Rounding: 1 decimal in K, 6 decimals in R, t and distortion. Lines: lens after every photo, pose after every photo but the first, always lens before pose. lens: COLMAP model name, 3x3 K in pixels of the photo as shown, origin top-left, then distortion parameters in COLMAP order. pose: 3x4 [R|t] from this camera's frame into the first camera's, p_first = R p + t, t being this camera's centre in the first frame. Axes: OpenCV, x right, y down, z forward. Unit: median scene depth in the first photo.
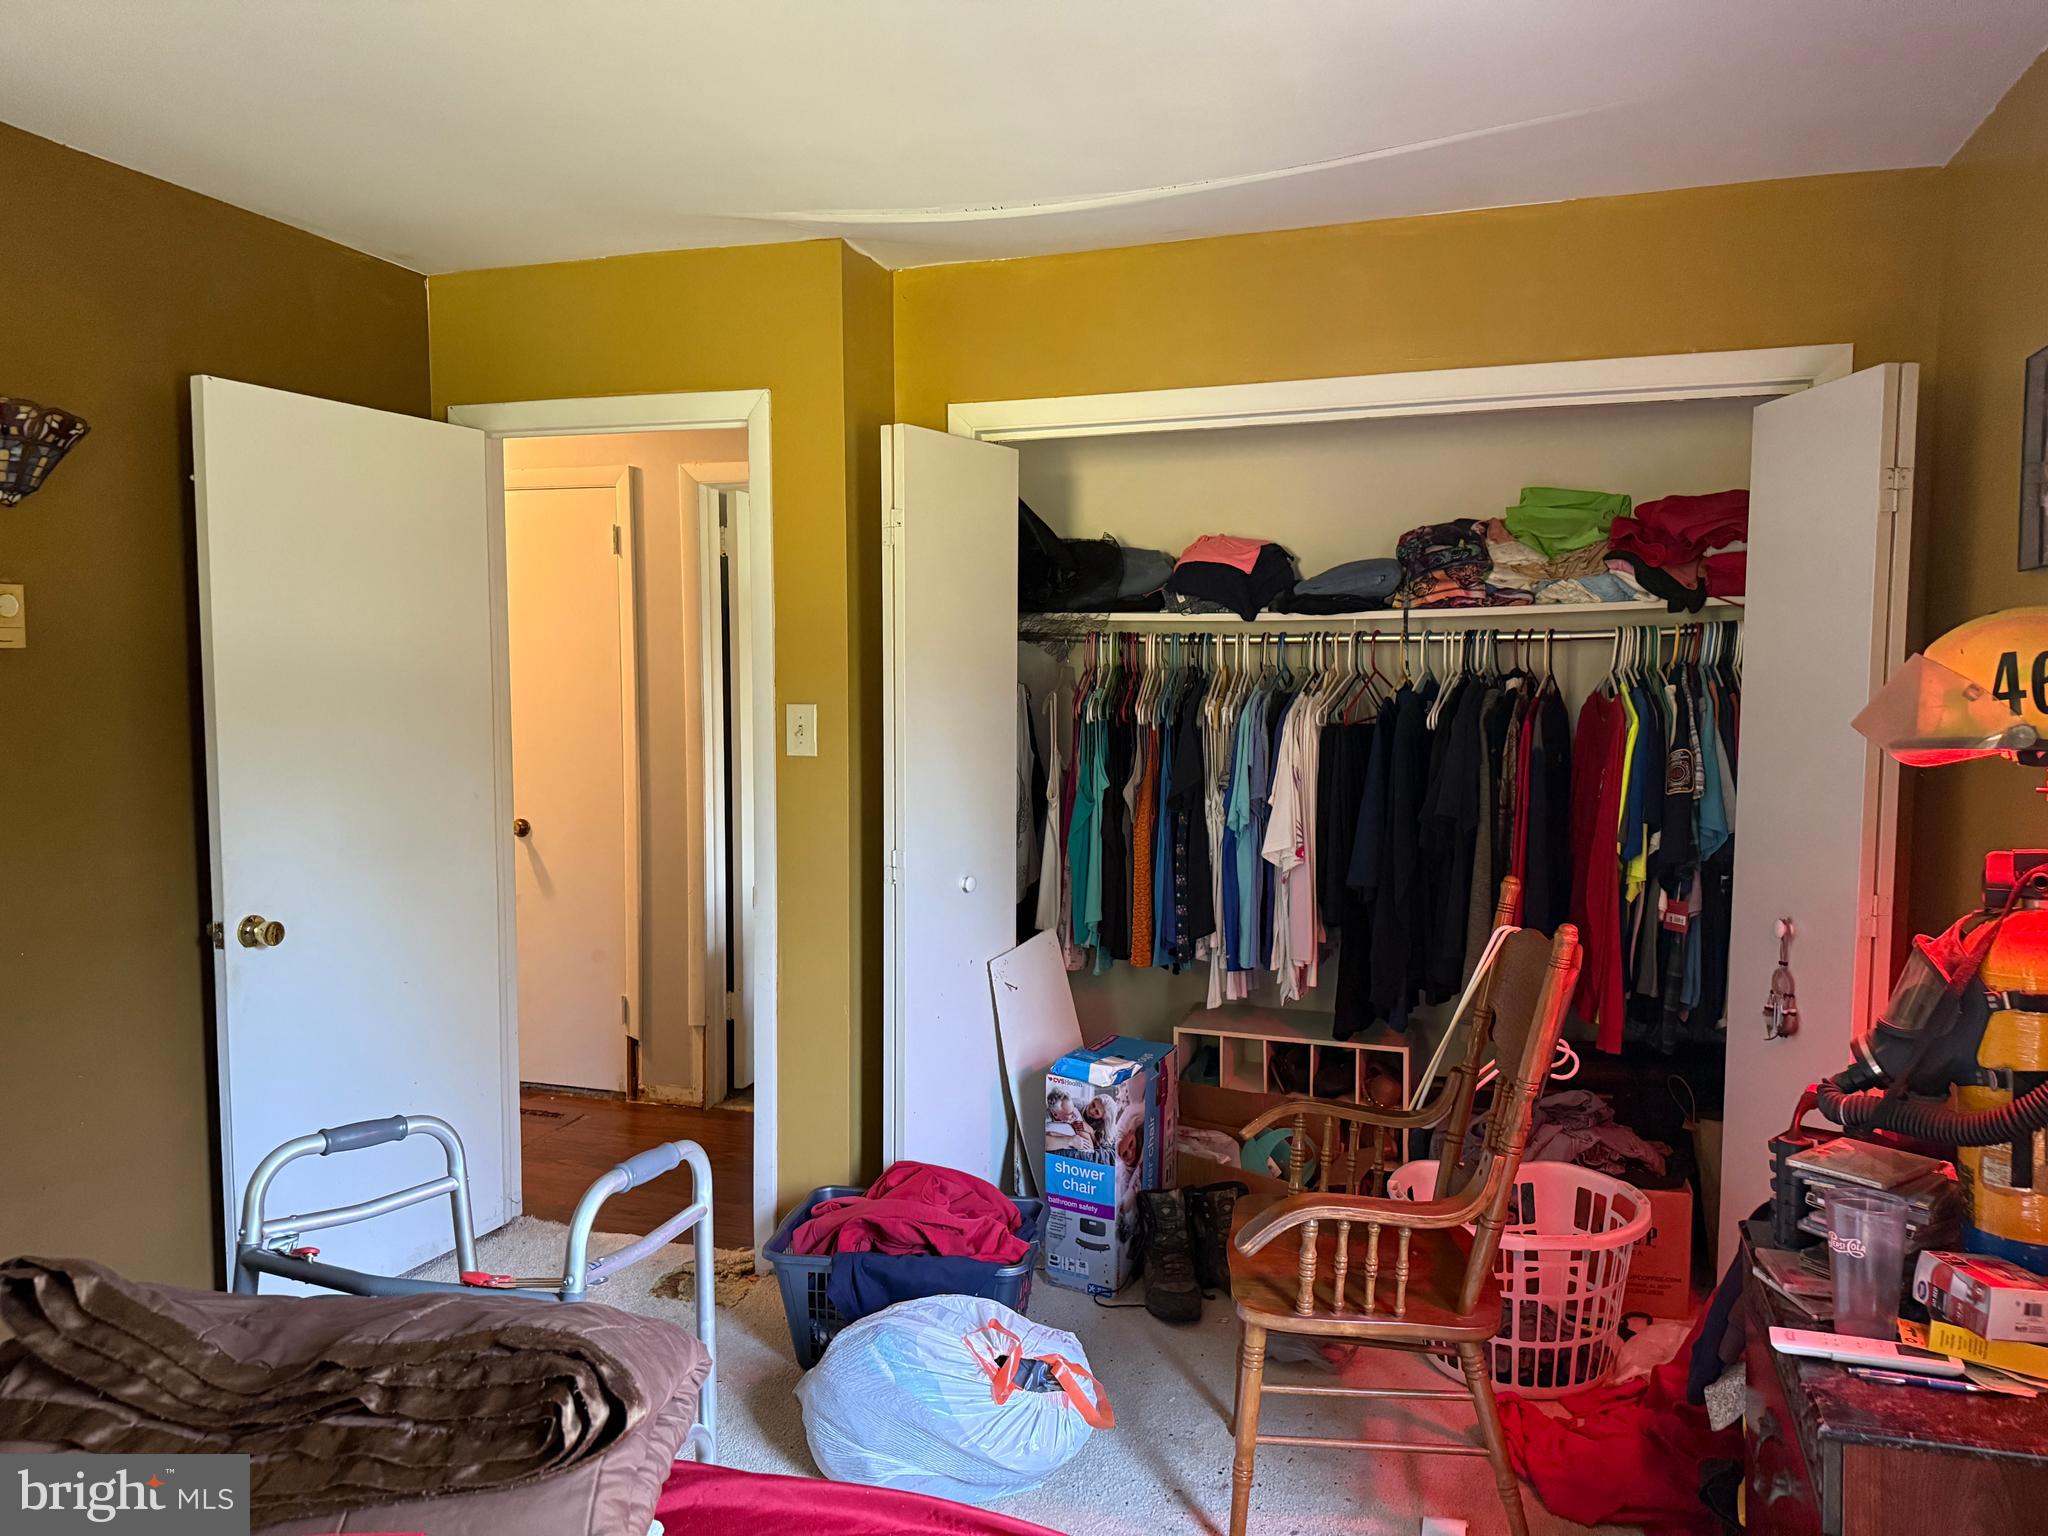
lens RADIAL K [[1497.2, 0, 1024.0], [0, 1497.2, 768.0], [0, 0, 1]] dist [0.074758, -0.054218]
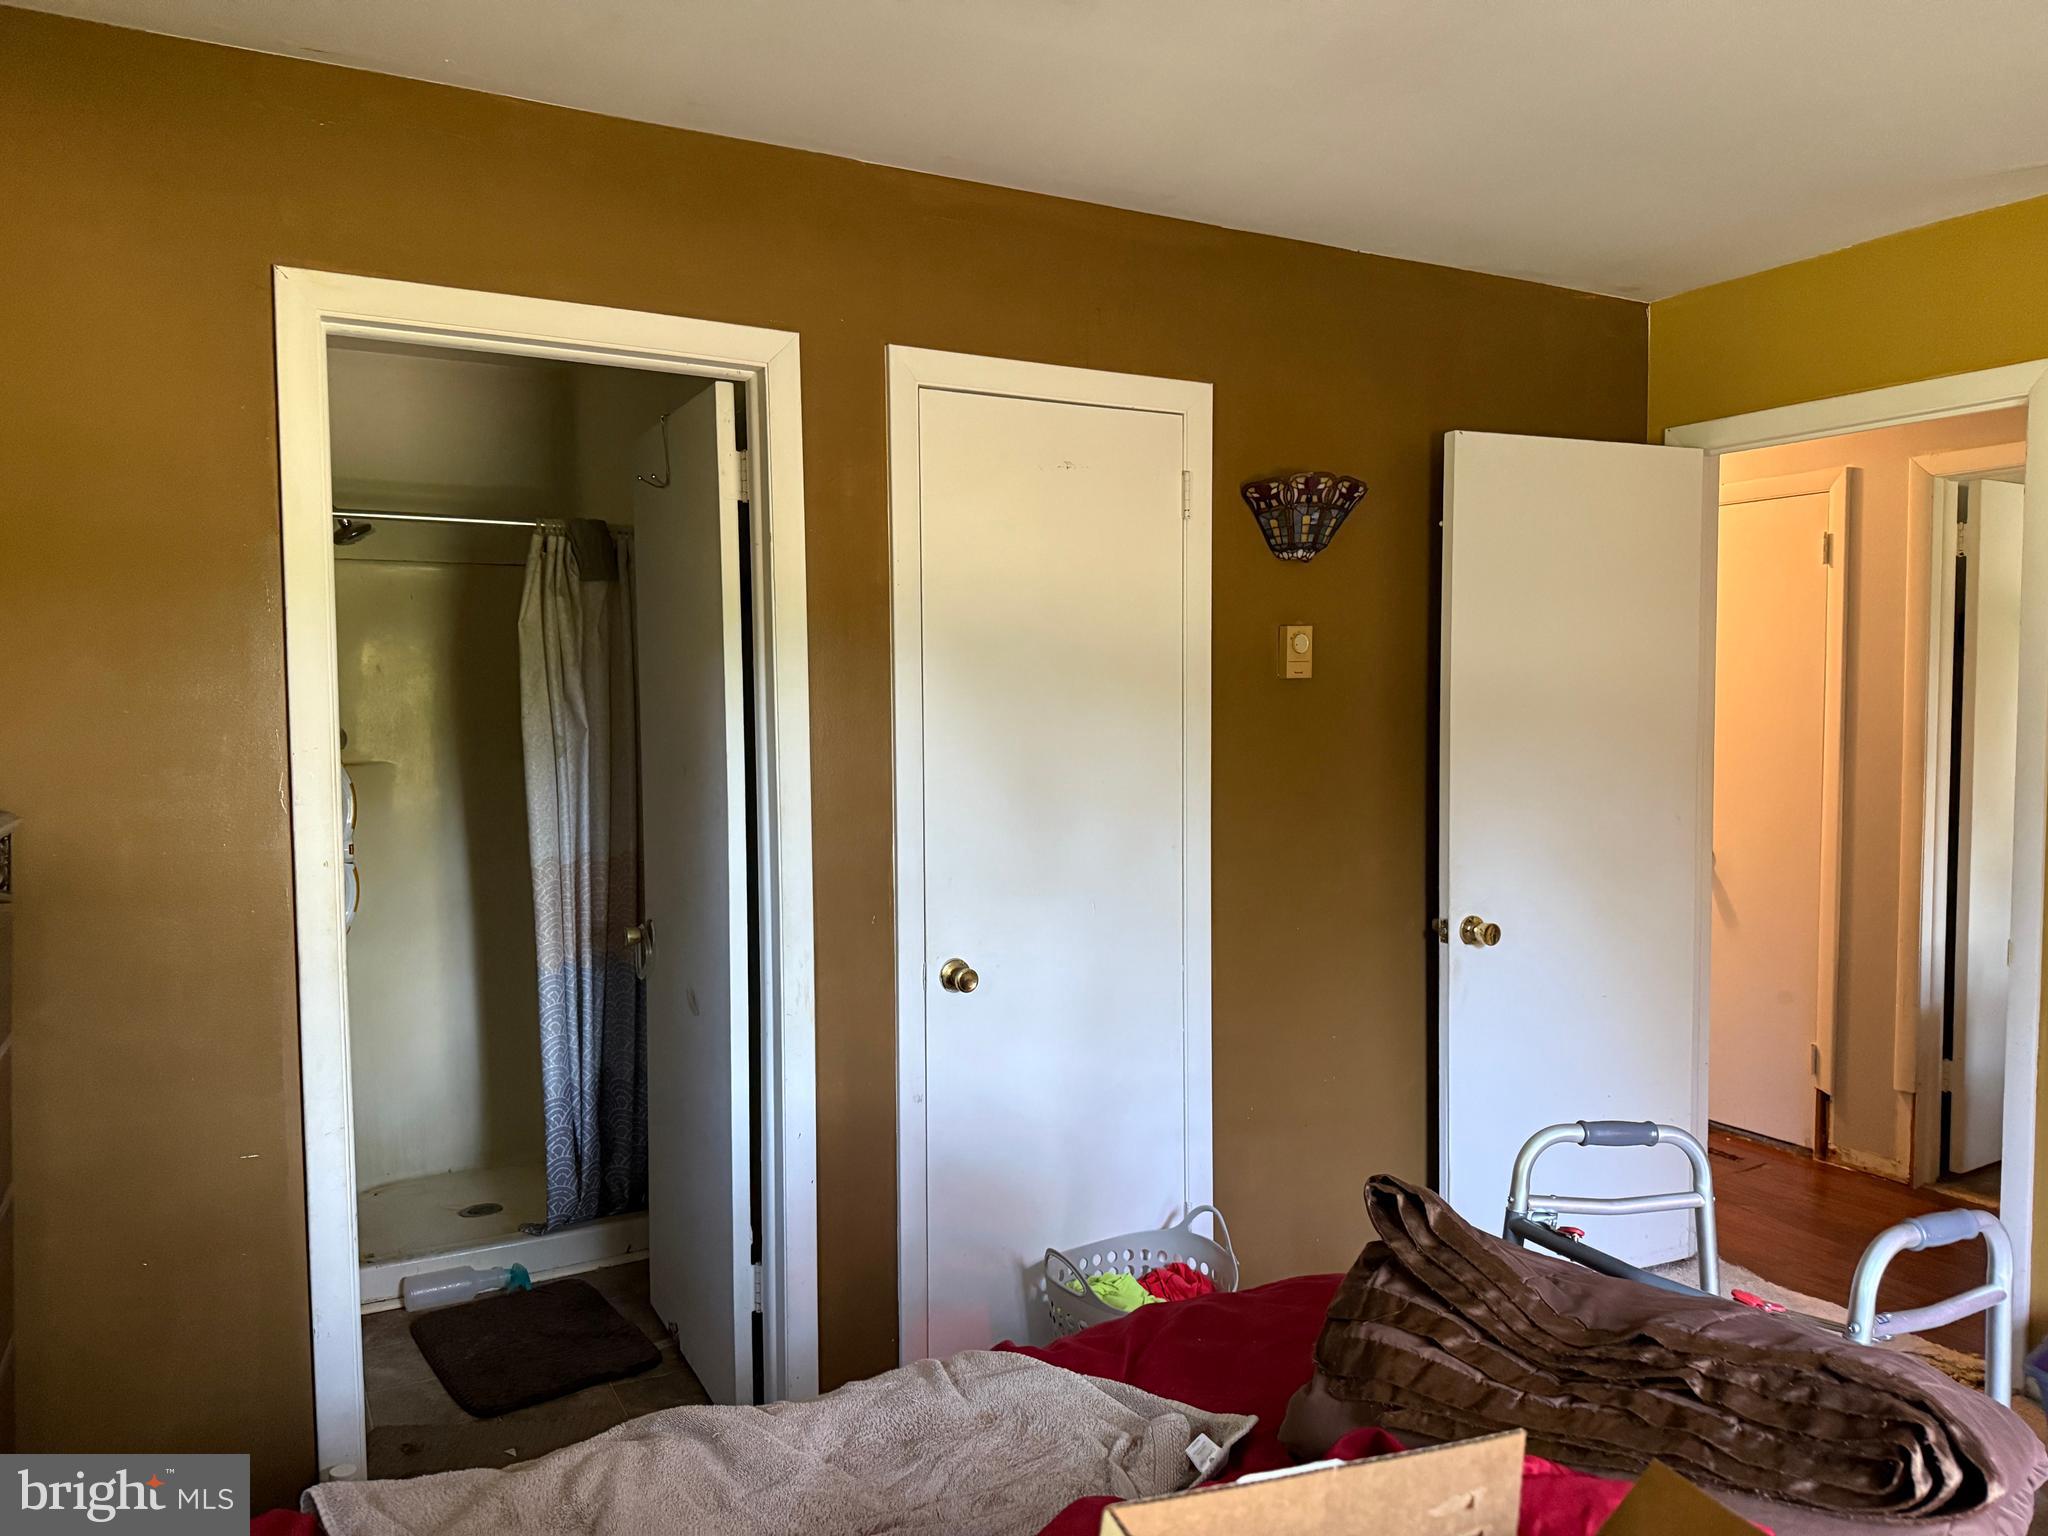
lens RADIAL K [[1497.2, 0, 1024.0], [0, 1497.2, 768.0], [0, 0, 1]] dist [0.074758, -0.054218]
pose [[0.749946, 0.024243, -0.661054, -0.083692], [-0.034158, 0.999414, -0.002098, 0.008181], [0.660616, 0.024154, 0.750335, -0.093386]]
